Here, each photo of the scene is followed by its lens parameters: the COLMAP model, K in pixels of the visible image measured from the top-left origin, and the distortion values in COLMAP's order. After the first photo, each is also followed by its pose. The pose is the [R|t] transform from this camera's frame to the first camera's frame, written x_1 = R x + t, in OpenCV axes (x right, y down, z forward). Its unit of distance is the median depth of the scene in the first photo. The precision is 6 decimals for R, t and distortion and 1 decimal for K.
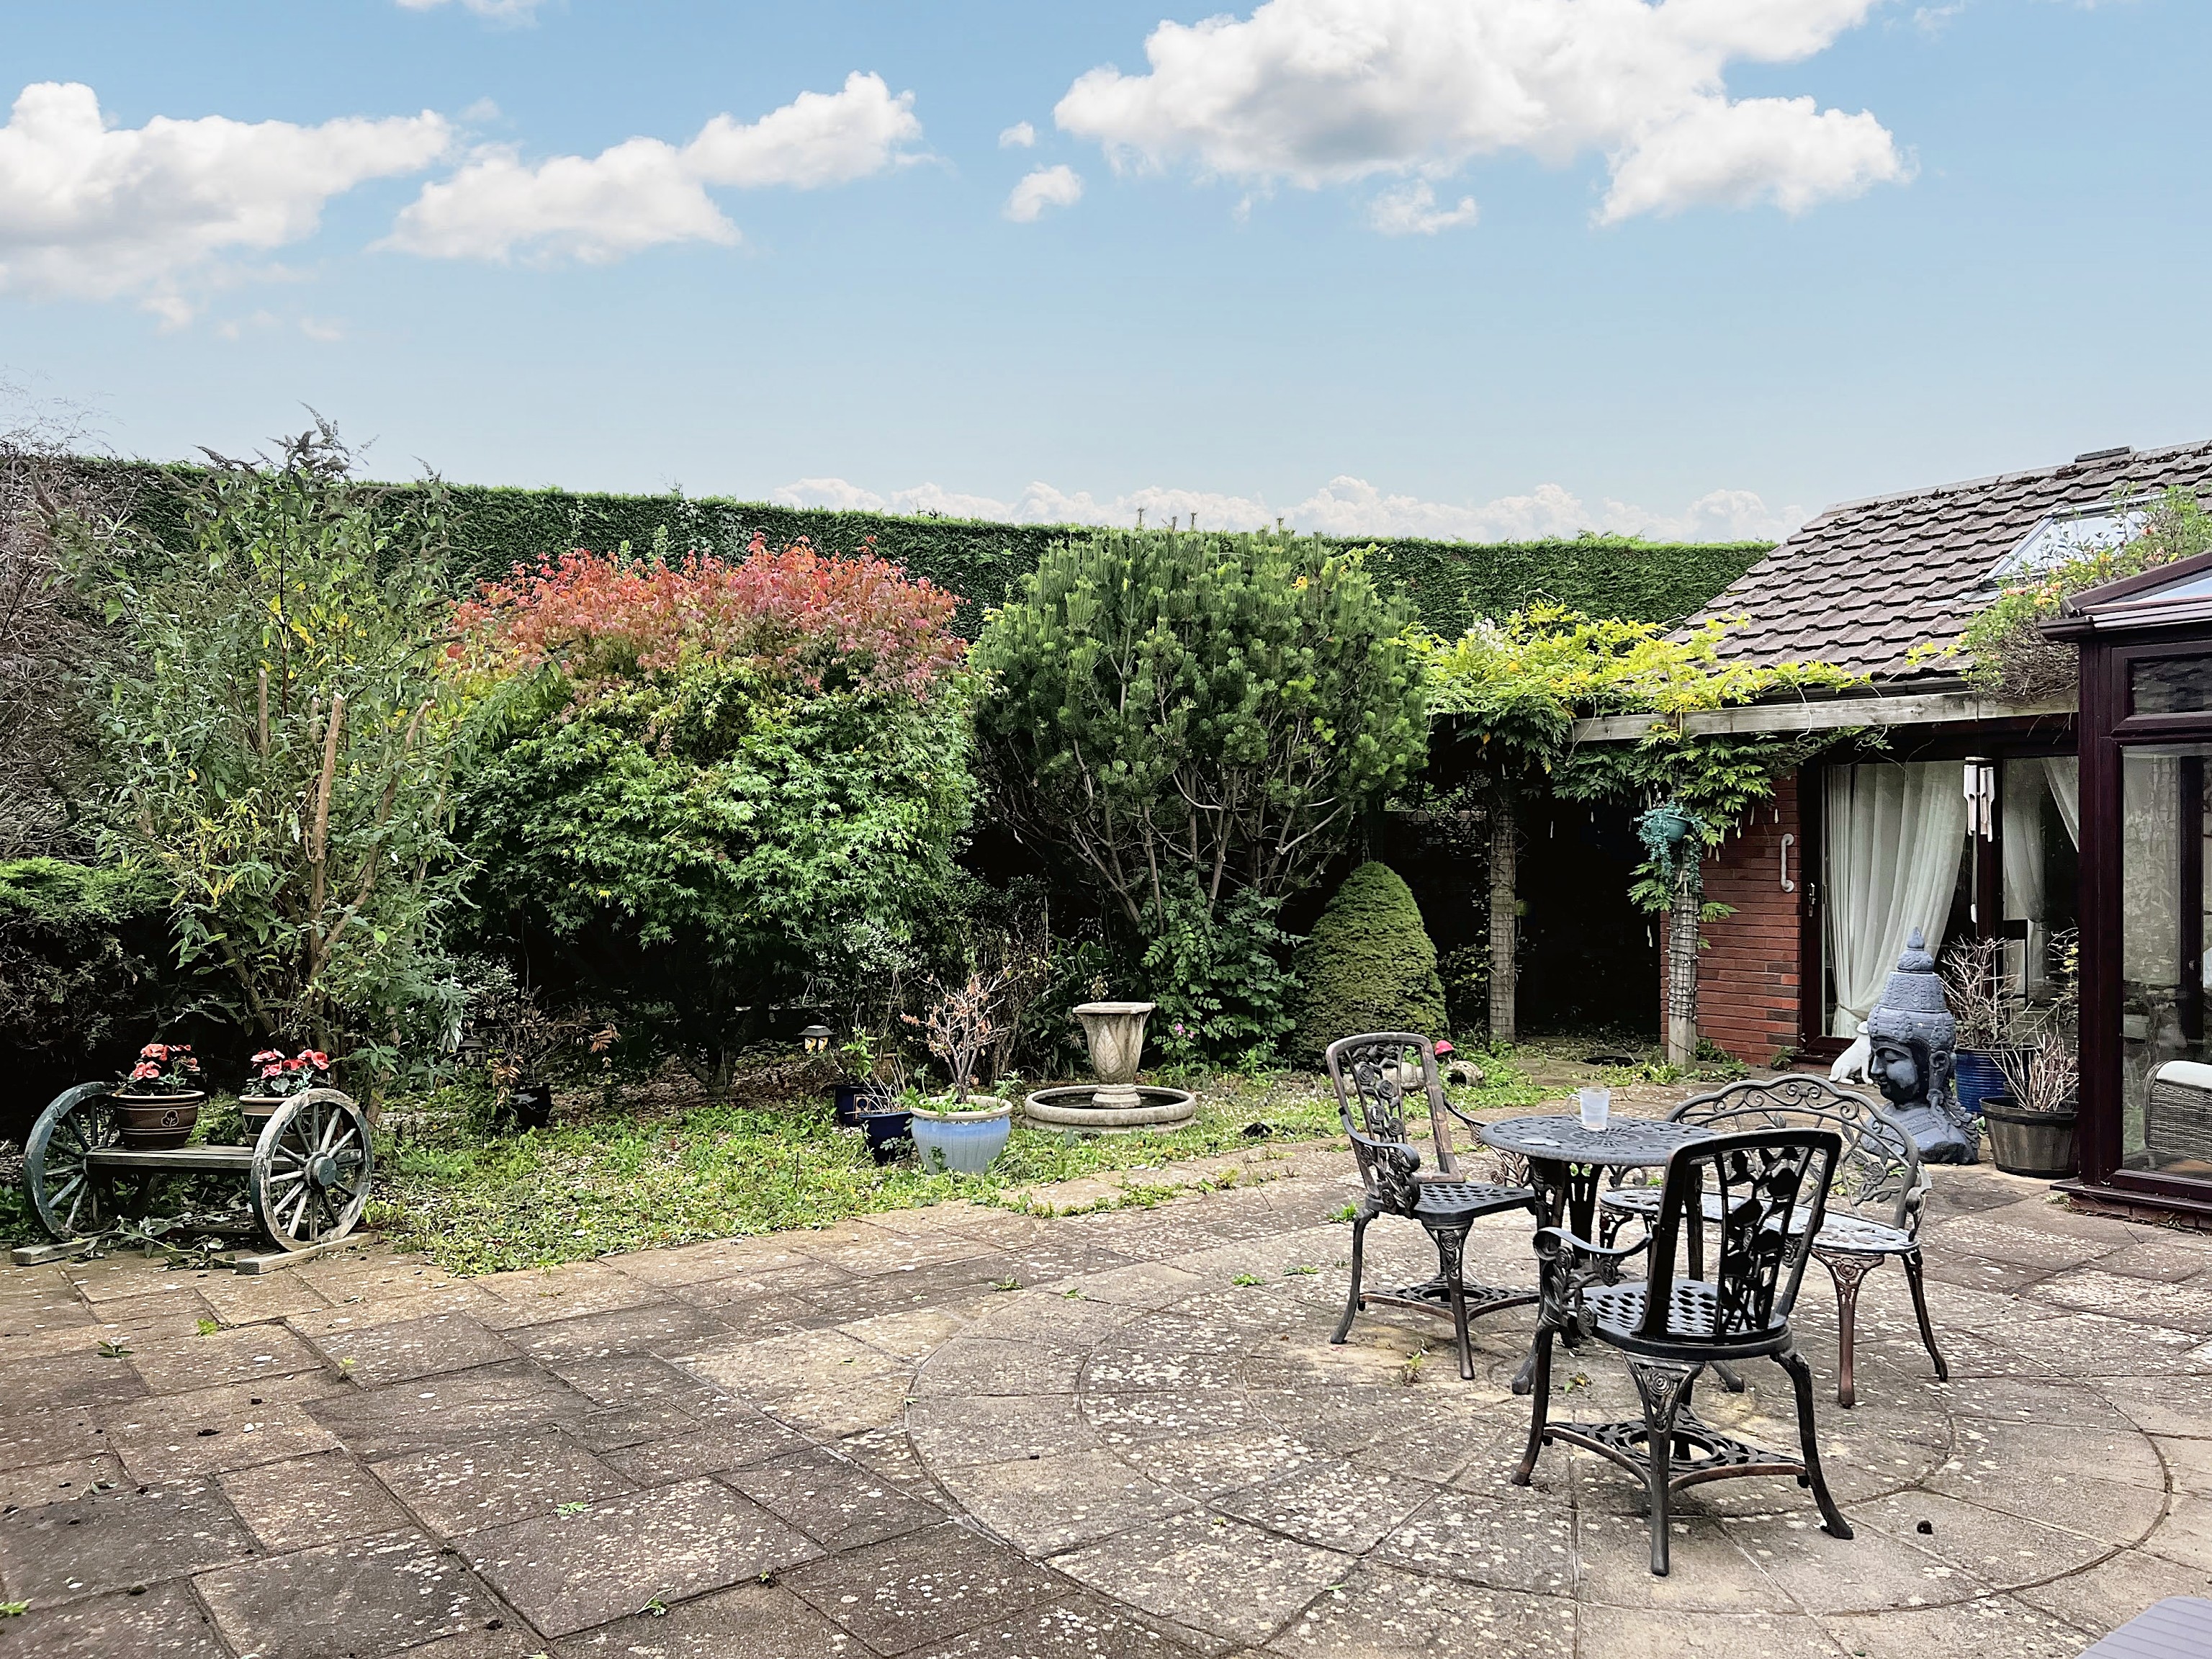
lens RADIAL K [[1681.2, 0, 1106.0], [0, 1681.2, 829.5], [0, 0, 1]] dist [0.072649, -0.074128]
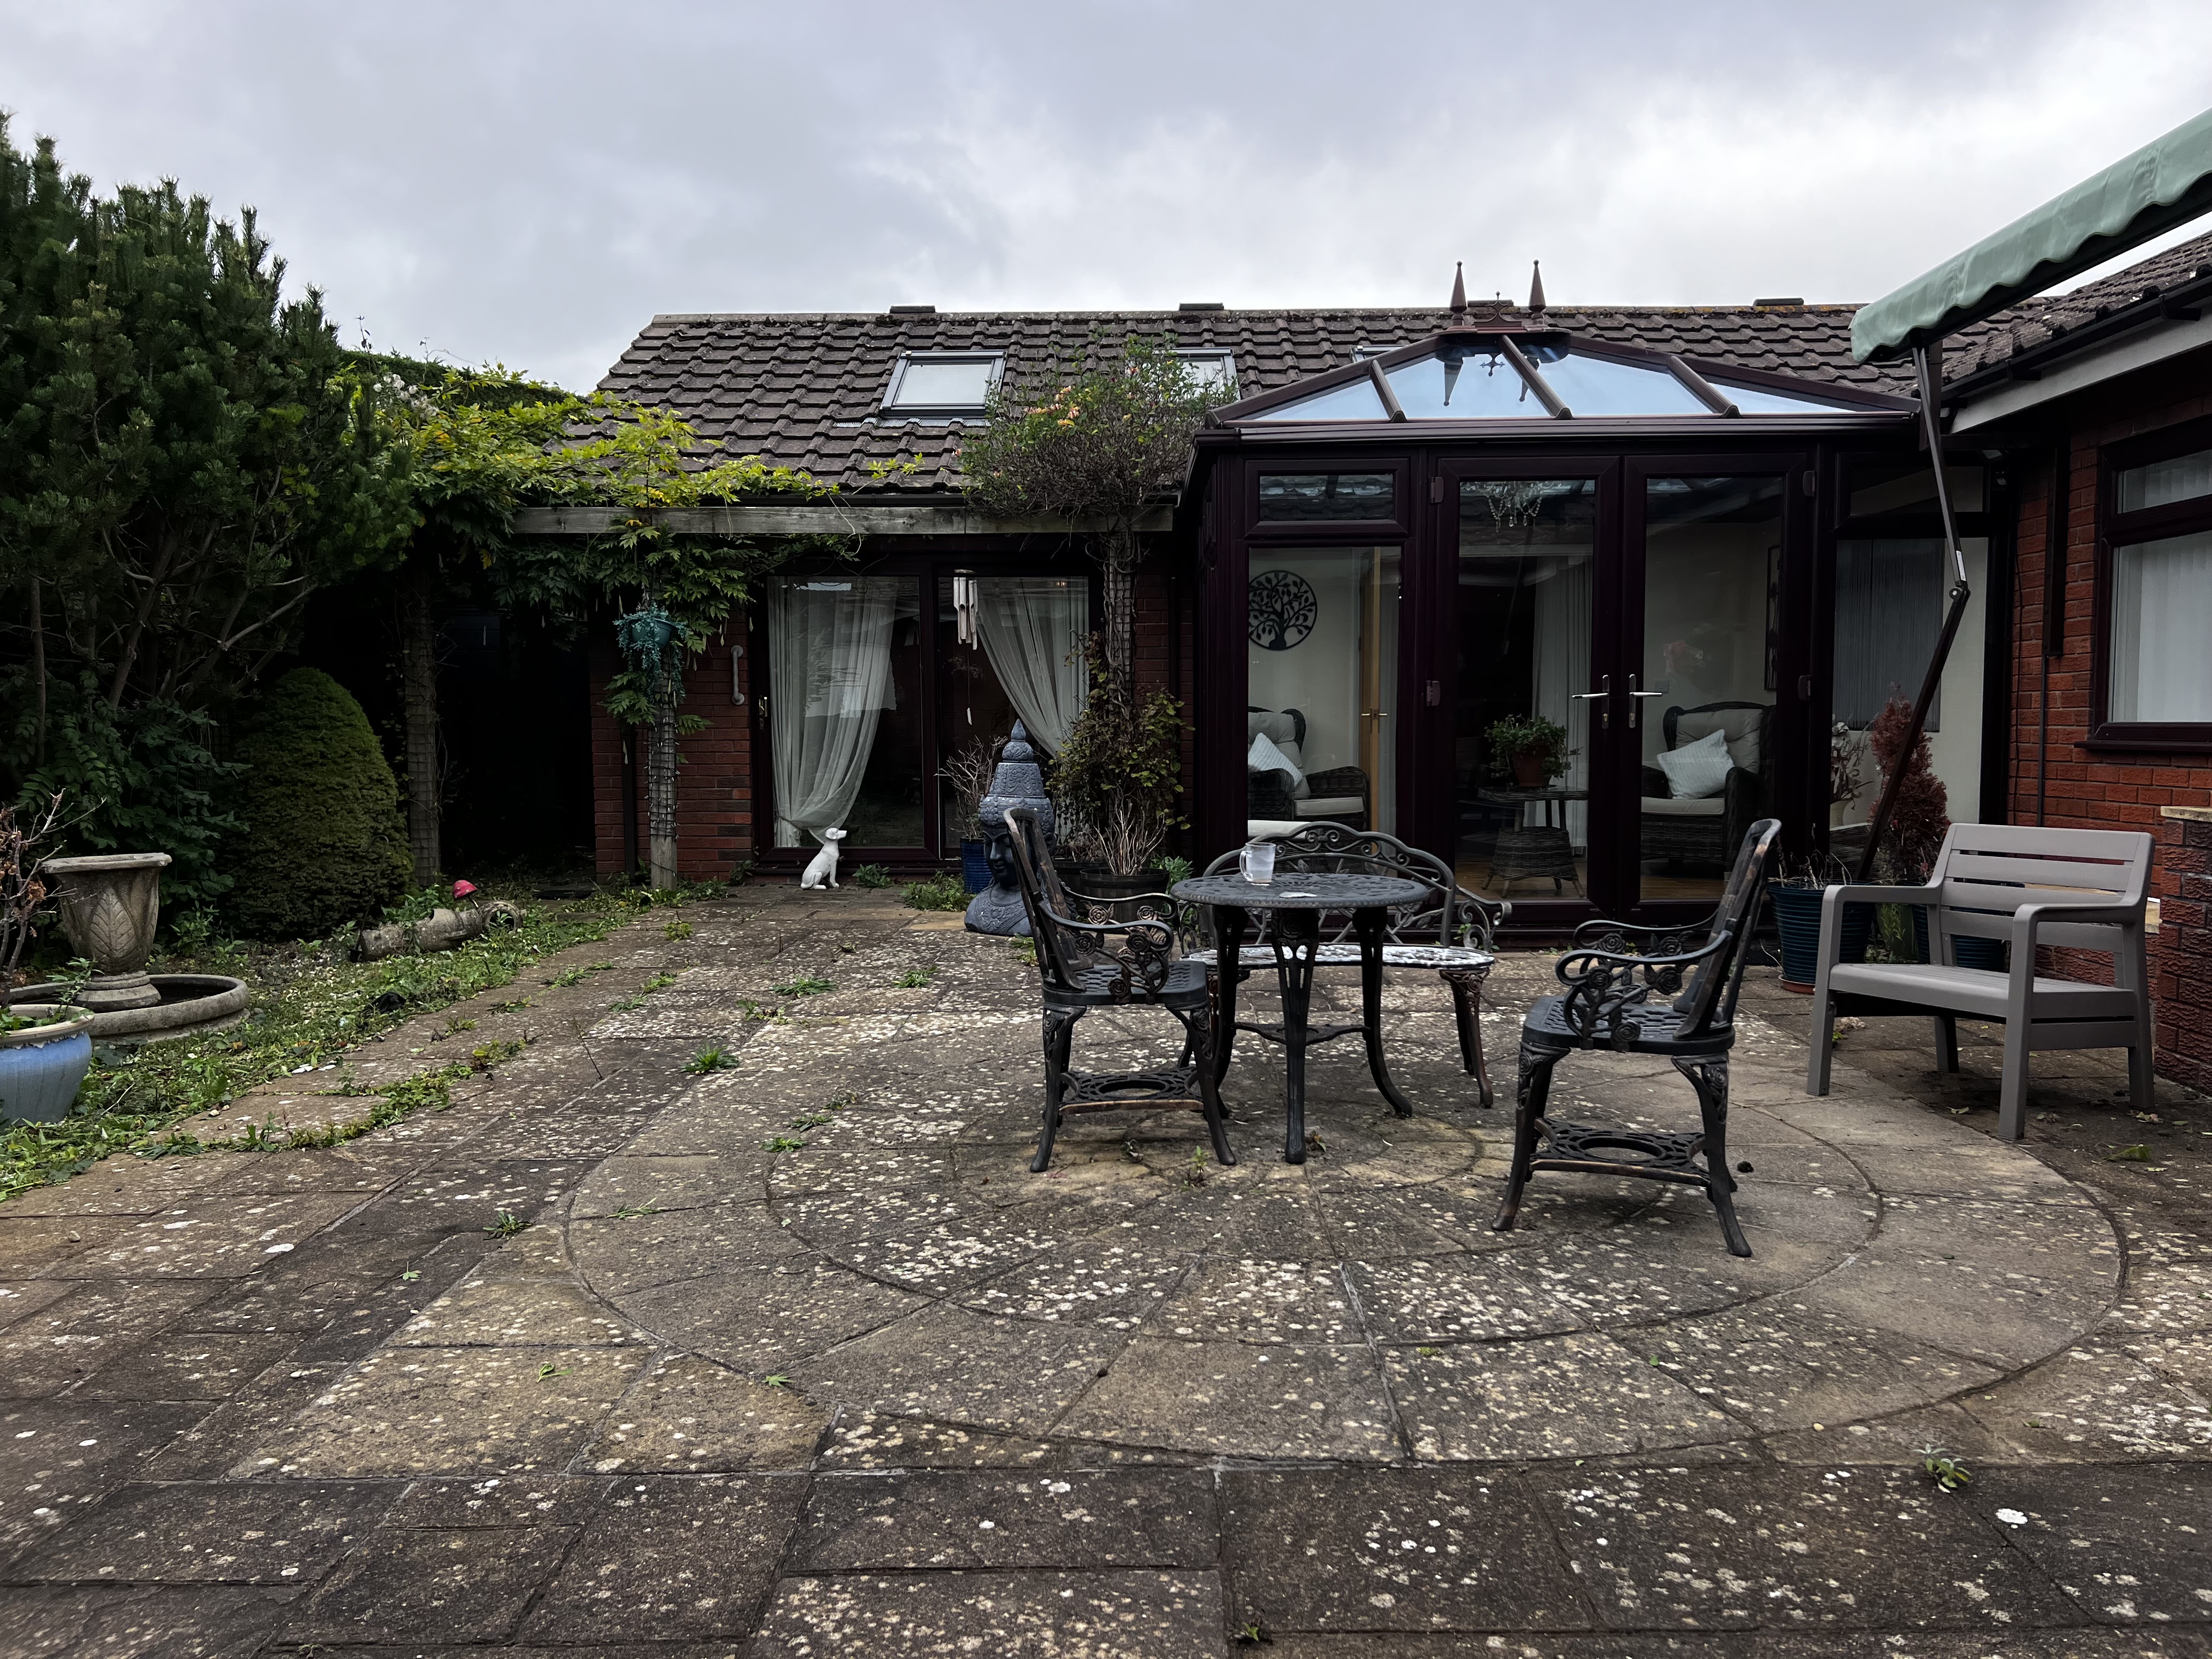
lens RADIAL K [[1681.2, 0, 1106.0], [0, 1681.2, 829.5], [0, 0, 1]] dist [0.072649, -0.074128]
pose [[0.634542, -0.060308, 0.770532, -0.452984], [0.001273, 0.997031, 0.076988, 0.069732], [-0.772887, -0.047871, 0.632735, 0.442446]]
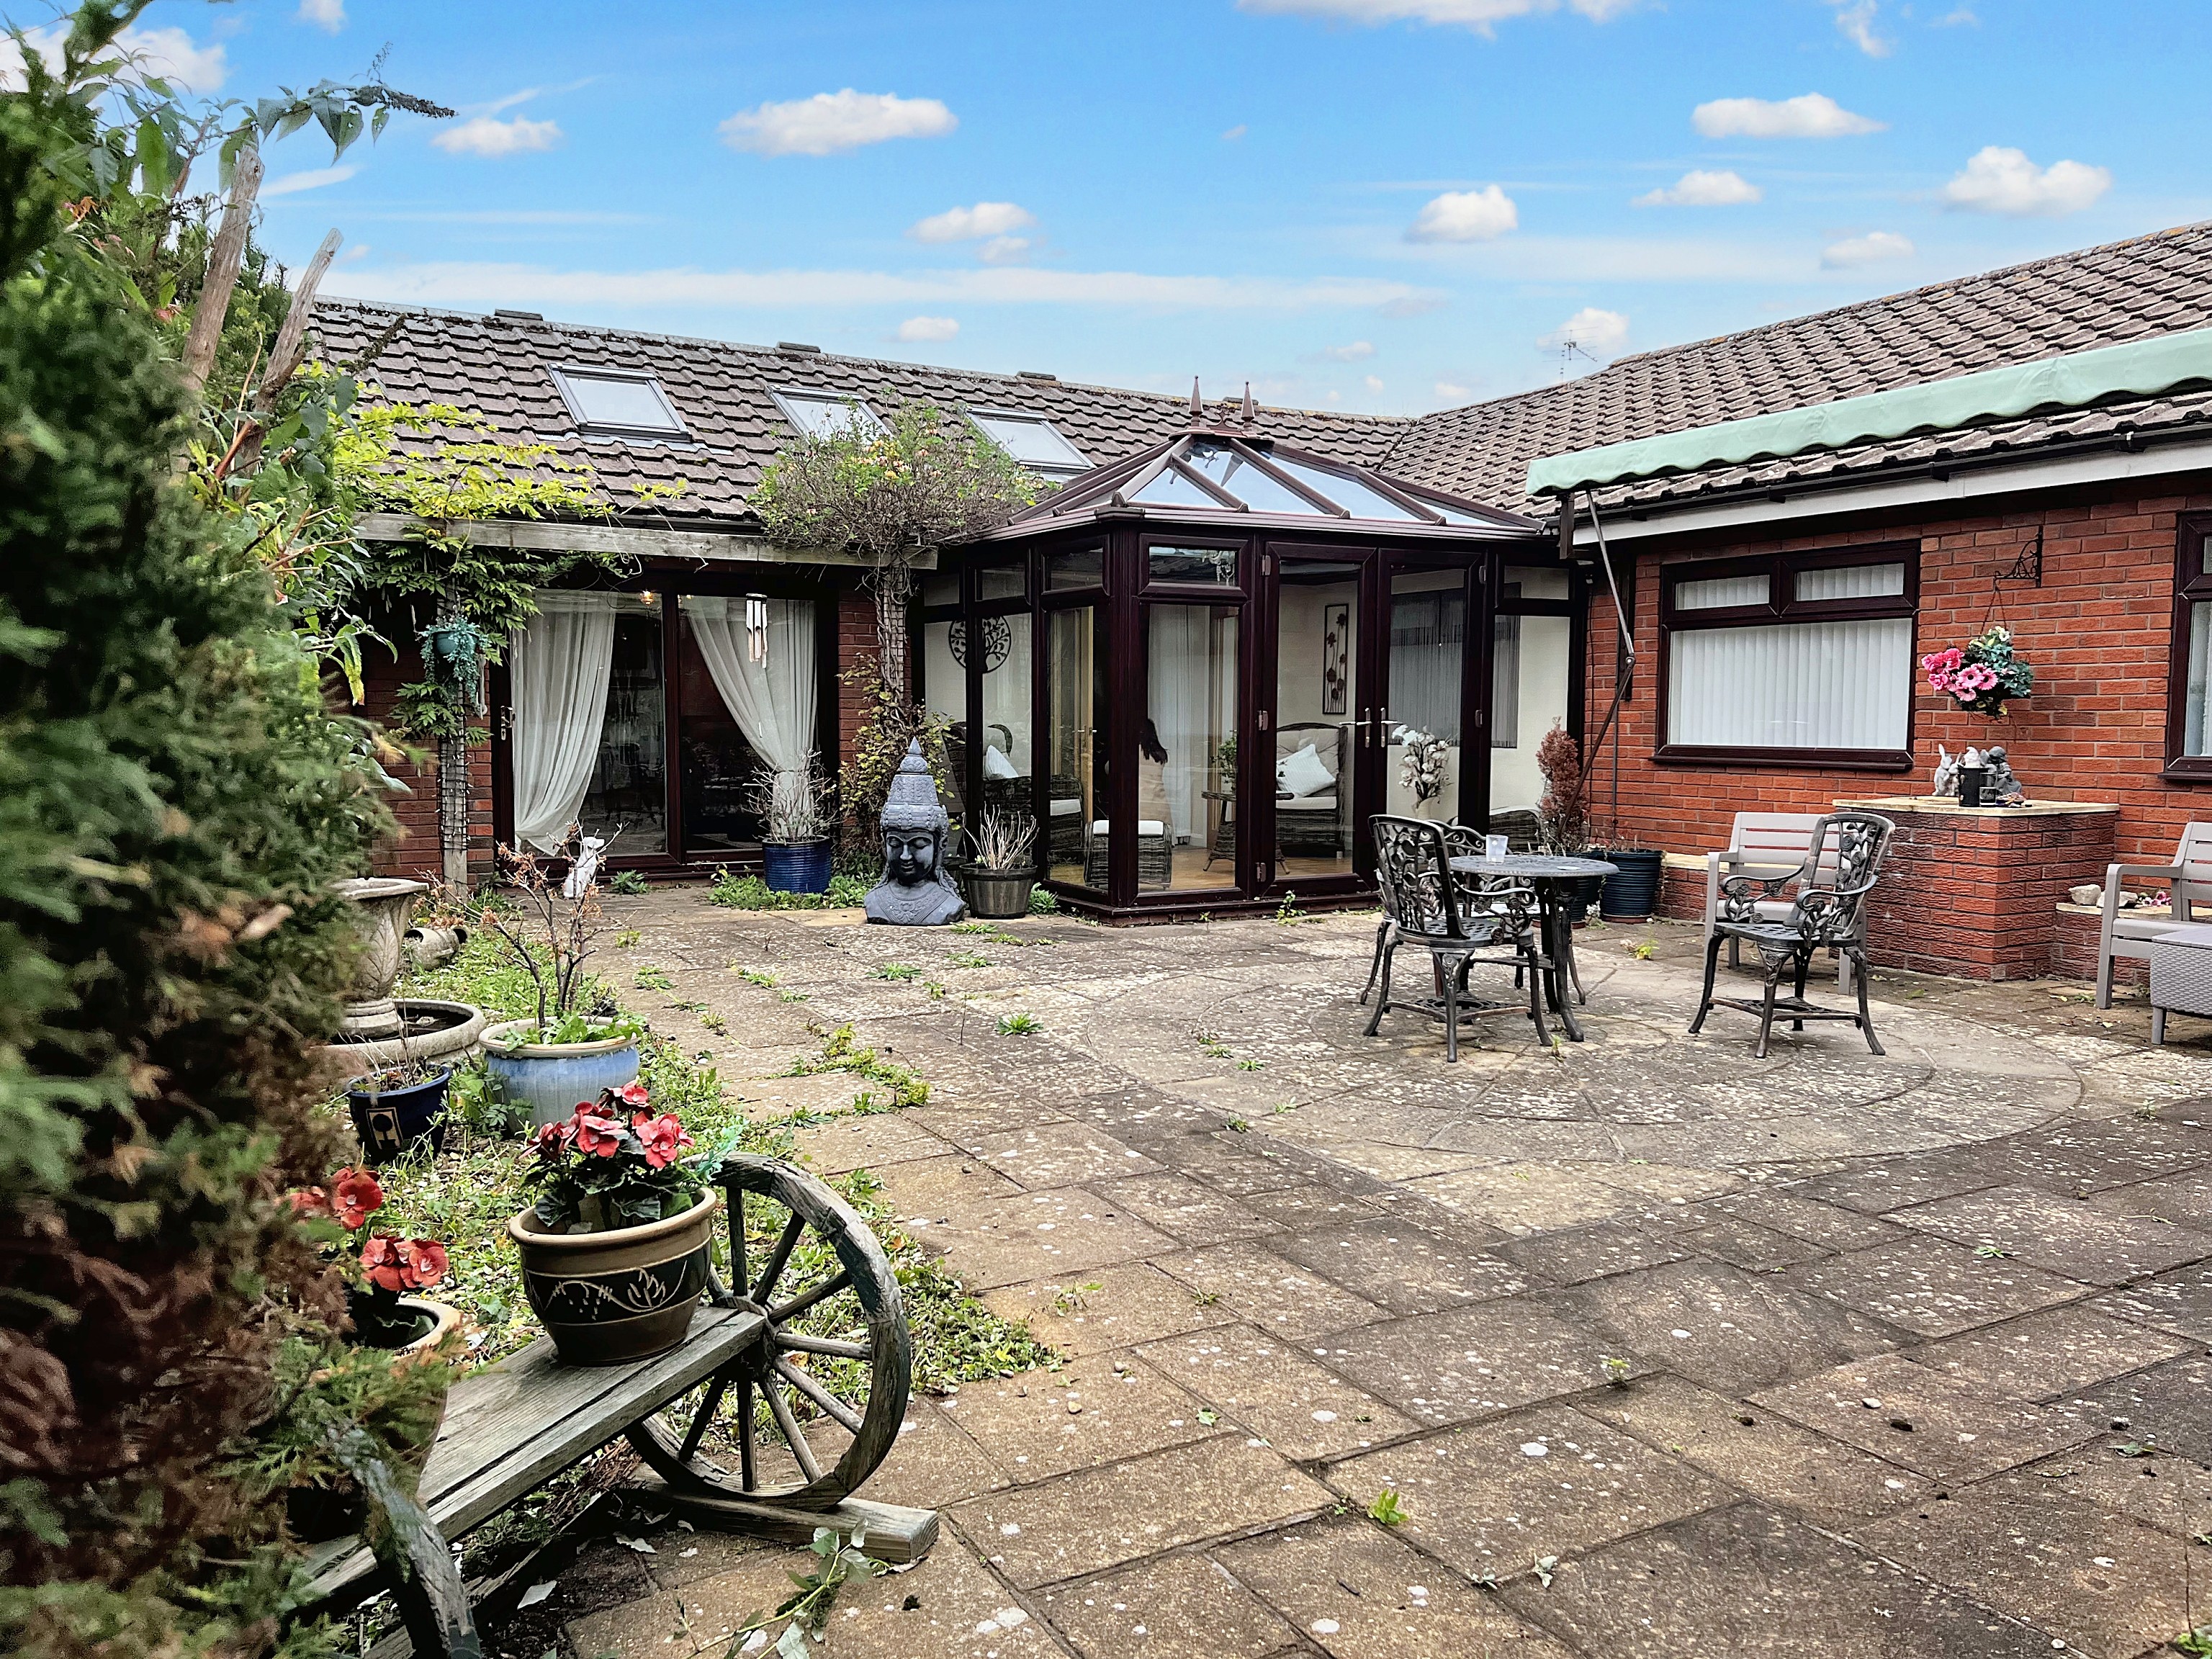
lens RADIAL K [[1699.2, 0, 1106.0], [0, 1699.2, 829.5], [0, 0, 1]] dist [0.050429, -0.074464]
pose [[0.155290, -0.072863, 0.985178, -1.053858], [-0.013988, 0.997014, 0.075943, 0.046288], [-0.987770, -0.025574, 0.153807, 1.021993]]
